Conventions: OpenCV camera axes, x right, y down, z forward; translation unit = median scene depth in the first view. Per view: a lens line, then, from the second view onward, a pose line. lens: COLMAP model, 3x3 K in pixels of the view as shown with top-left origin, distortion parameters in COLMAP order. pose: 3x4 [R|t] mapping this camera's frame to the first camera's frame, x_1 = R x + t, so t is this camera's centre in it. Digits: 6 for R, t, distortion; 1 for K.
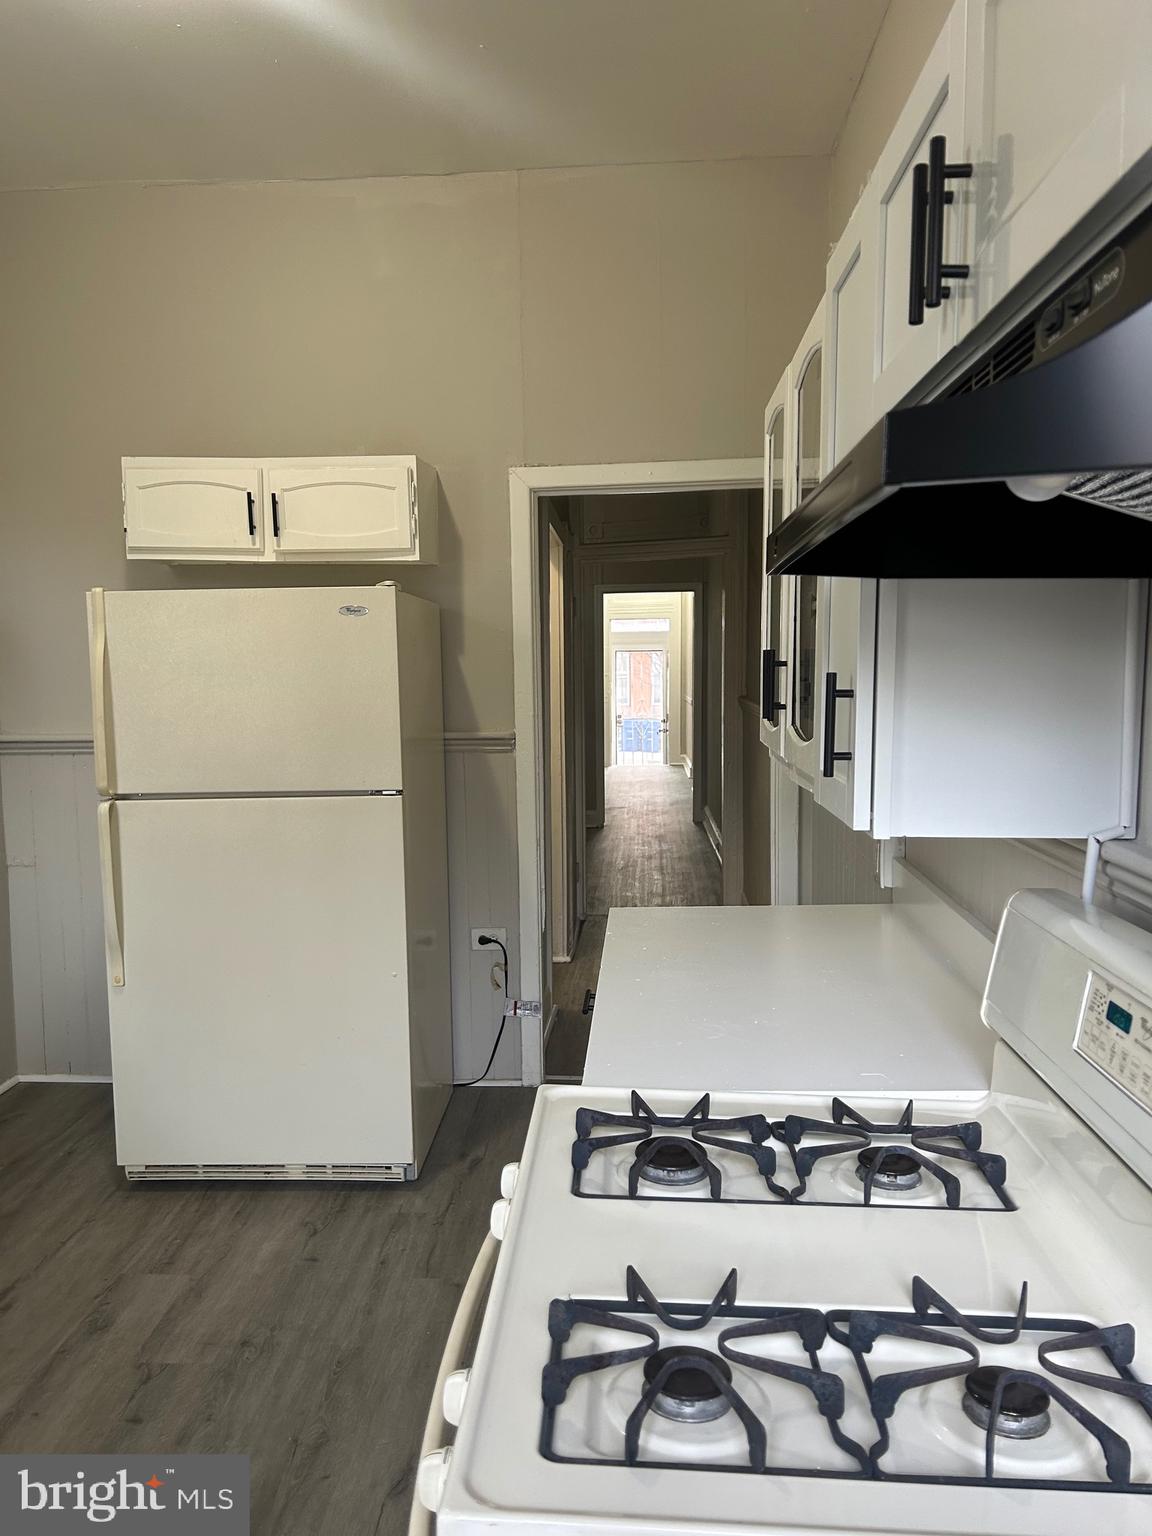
lens RADIAL K [[1143.0, 0, 560.6], [0, 1143.0, 774.2], [0, 0, 1]] dist [0.054899, -0.062490]
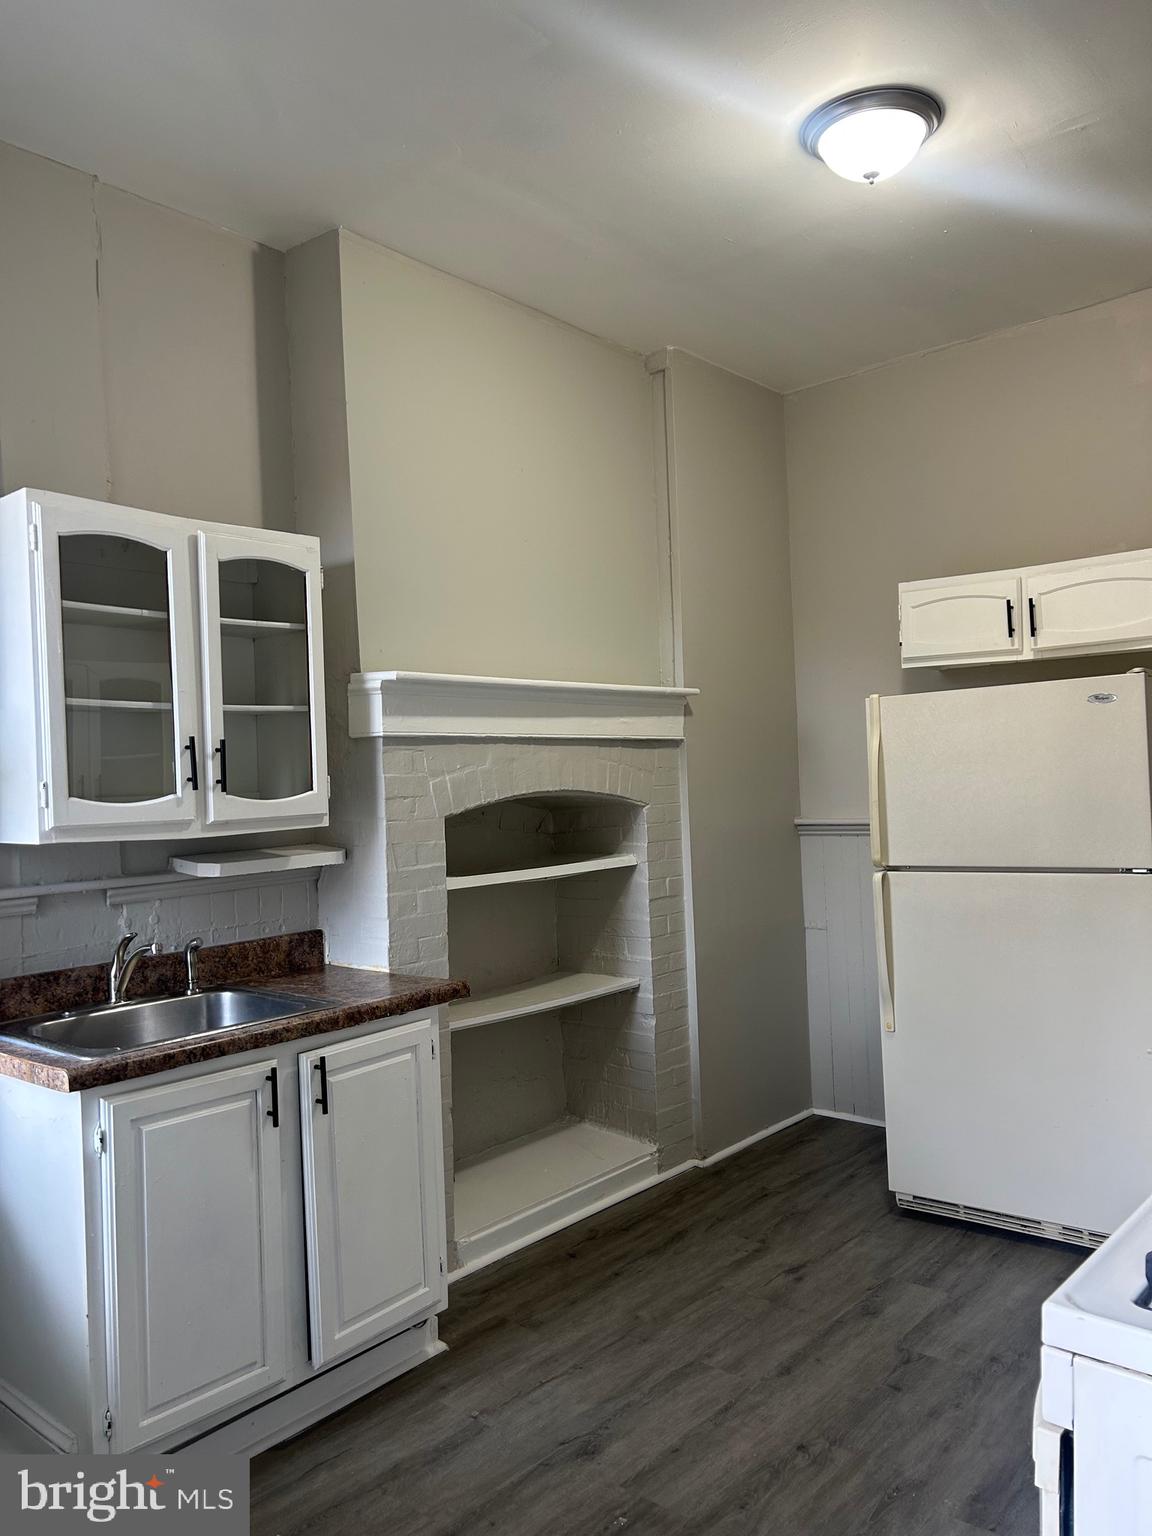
lens RADIAL K [[1132.6, 0, 579.7], [0, 1132.6, 775.1], [0, 0, 1]] dist [0.056130, -0.065423]
pose [[0.796018, -0.023263, -0.604826, 0.070484], [-0.029498, 0.996583, -0.077153, 0.023661], [0.604554, 0.079256, 0.792612, -0.124817]]
